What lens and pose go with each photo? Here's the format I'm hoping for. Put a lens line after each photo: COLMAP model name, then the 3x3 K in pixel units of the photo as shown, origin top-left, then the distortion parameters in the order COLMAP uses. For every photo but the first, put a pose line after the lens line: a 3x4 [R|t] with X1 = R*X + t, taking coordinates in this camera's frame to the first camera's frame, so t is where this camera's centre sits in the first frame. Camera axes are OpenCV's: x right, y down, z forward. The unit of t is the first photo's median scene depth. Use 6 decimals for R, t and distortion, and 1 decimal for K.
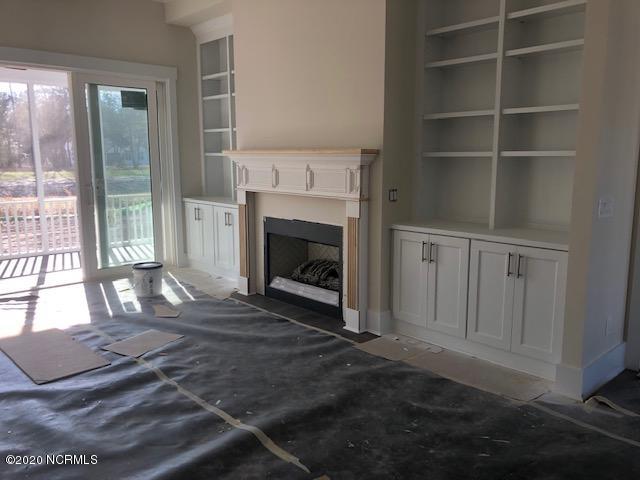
lens RADIAL K [[525.3, 0, 319.4], [0, 525.3, 239.8], [0, 0, 1]] dist [0.001909, -0.000185]
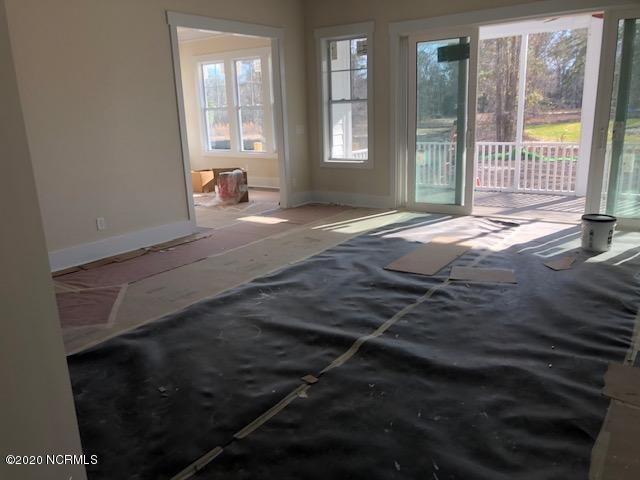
lens RADIAL K [[525.3, 0, 319.4], [0, 525.3, 240.8], [0, 0, 1]] dist [0.001909, -0.000185]
pose [[0.165380, 0.225720, -0.960052, 0.738988], [-0.111882, 0.971466, 0.209131, -0.075258], [0.979863, 0.072826, 0.185915, 0.508754]]
